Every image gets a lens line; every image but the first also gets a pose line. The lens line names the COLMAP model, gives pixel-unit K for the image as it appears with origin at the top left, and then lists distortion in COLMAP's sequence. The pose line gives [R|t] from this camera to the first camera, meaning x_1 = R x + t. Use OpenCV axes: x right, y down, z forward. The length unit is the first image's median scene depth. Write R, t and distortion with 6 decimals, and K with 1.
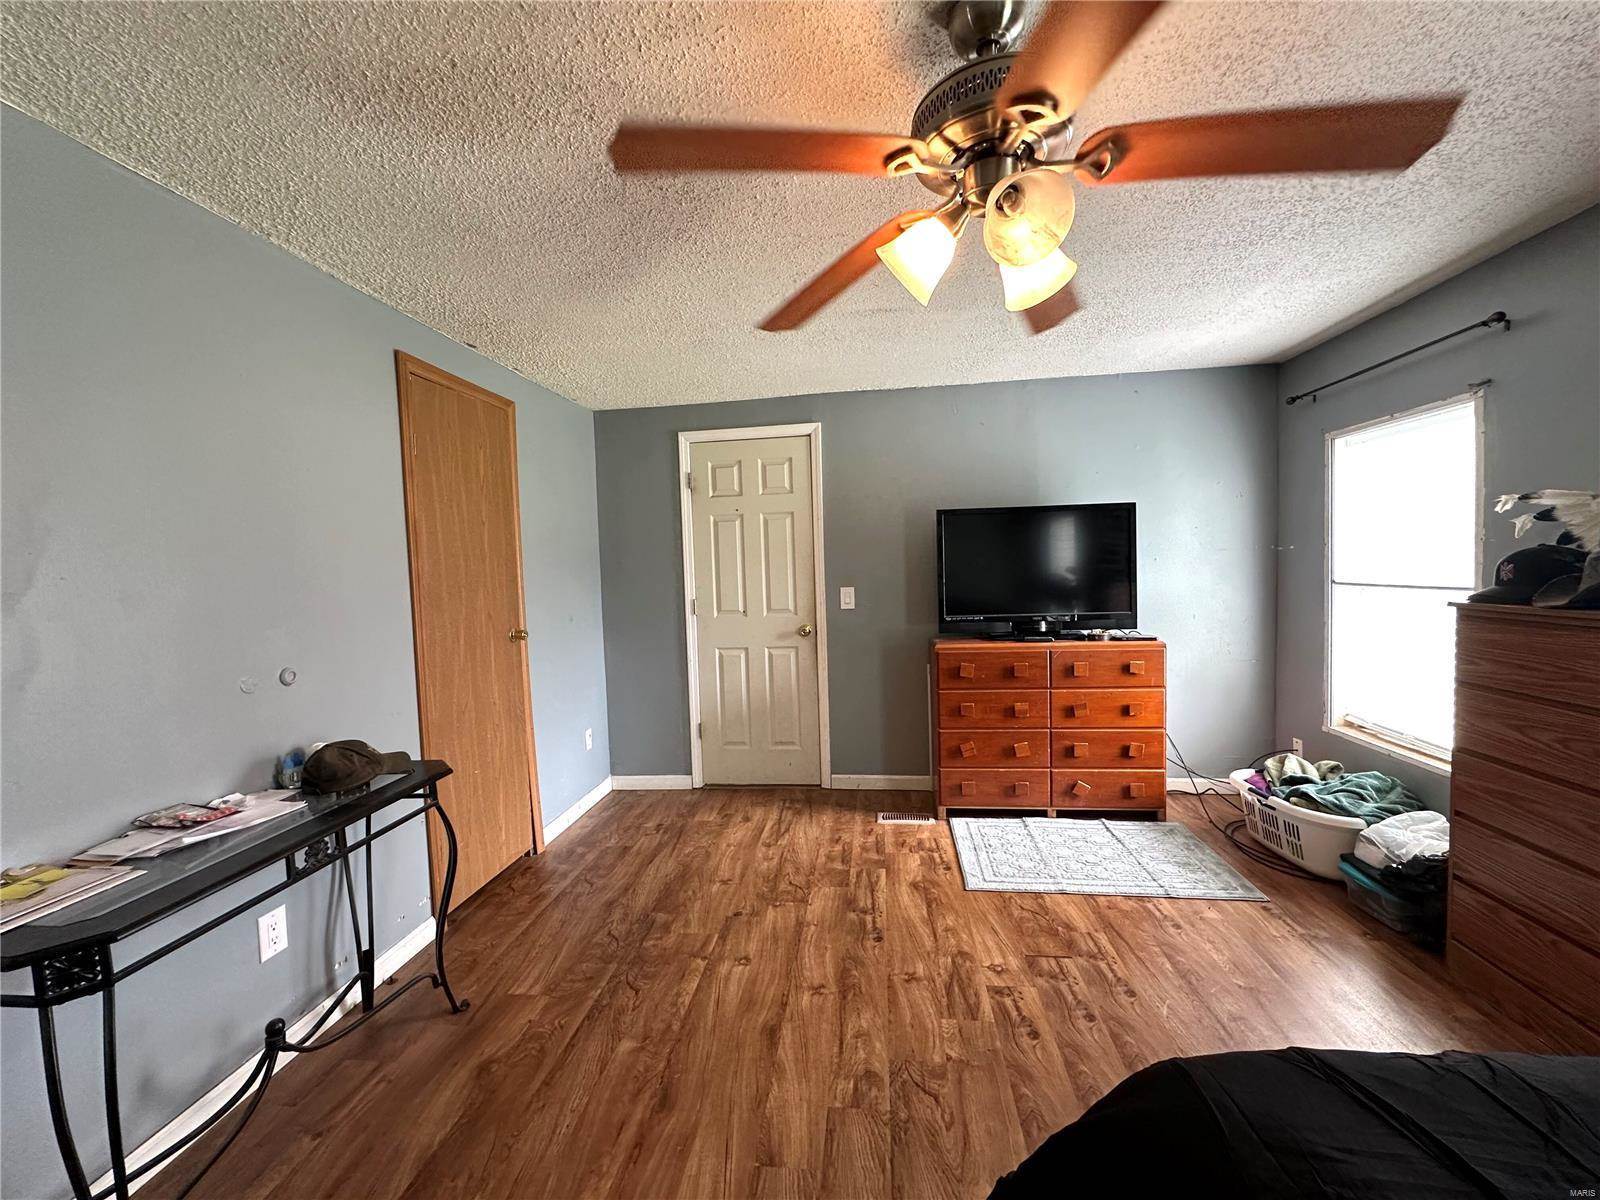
lens RADIAL K [[638.0, 0, 799.5], [0, 638.0, 600.2], [0, 0, 1]] dist [-0.004537, 0.000103]
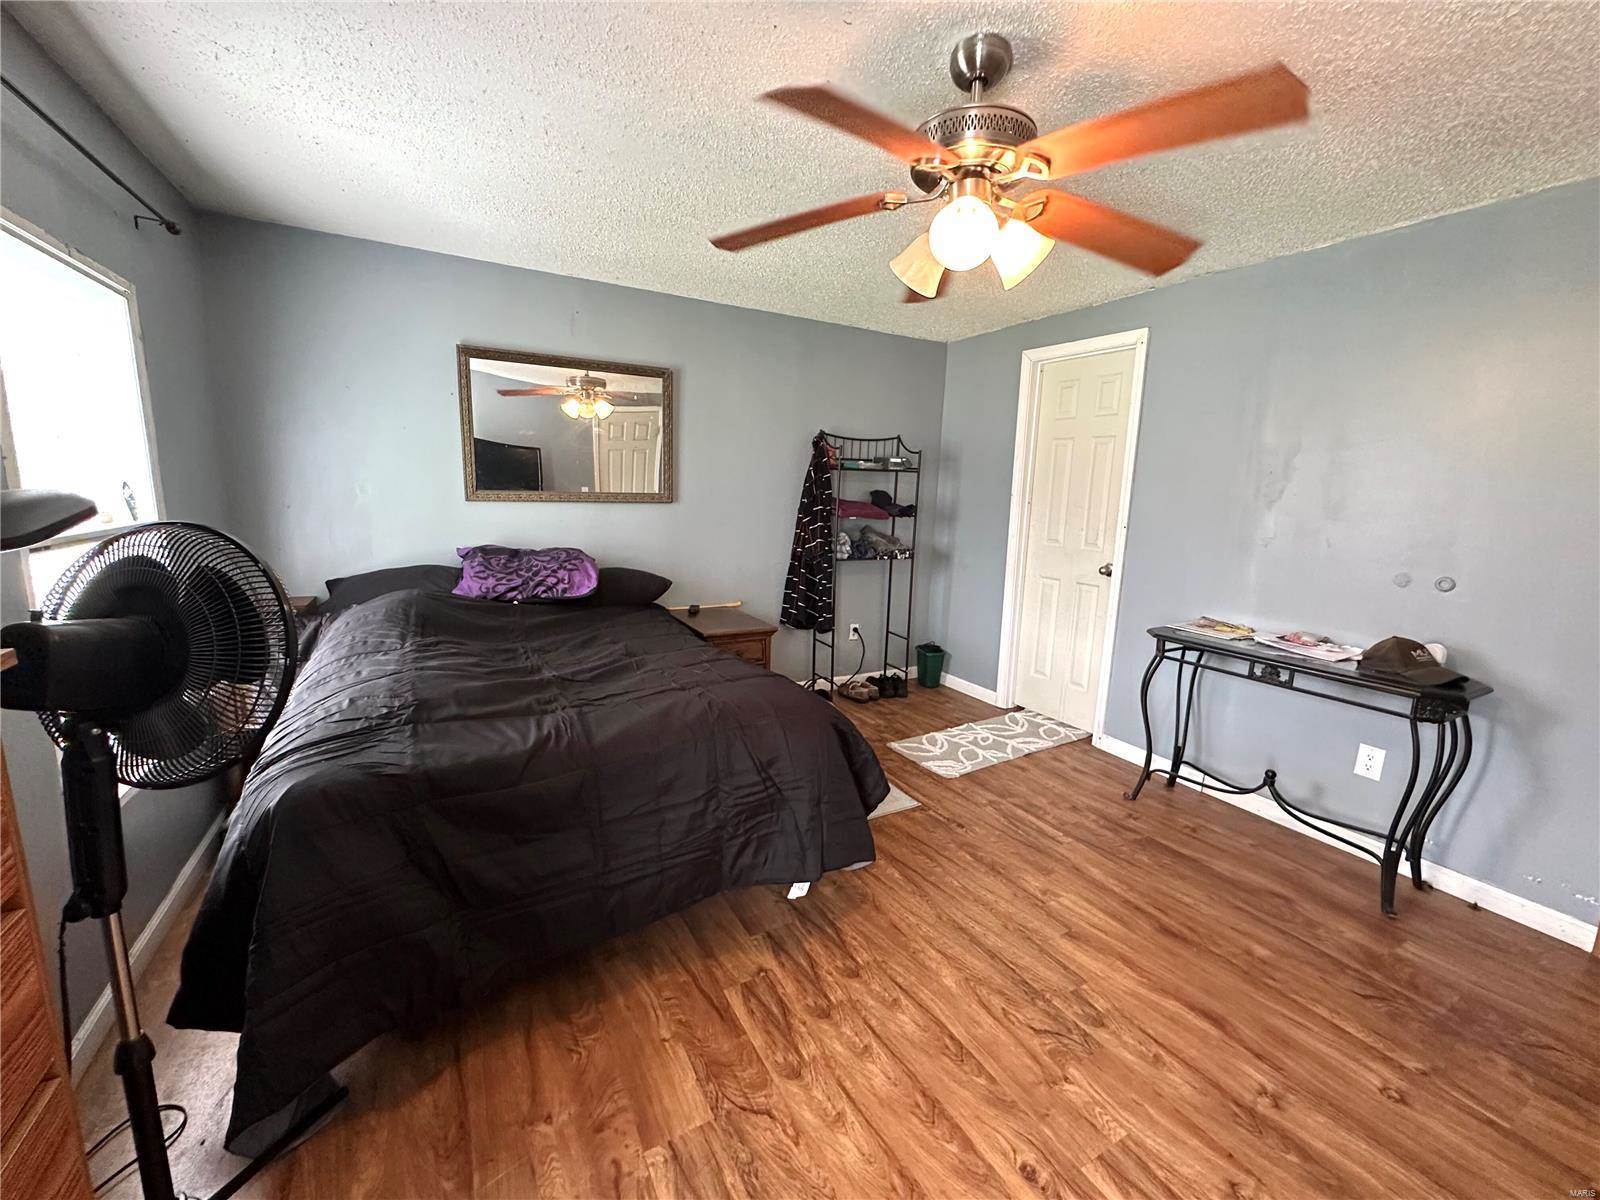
lens RADIAL K [[638.0, 0, 798.5], [0, 638.0, 597.4], [0, 0, 1]] dist [-0.004537, 0.000103]
pose [[-0.810054, 0.111366, -0.575682, 0.989438], [-0.029826, 0.972701, 0.230139, -0.107601], [0.585596, 0.203595, -0.784618, 1.380601]]
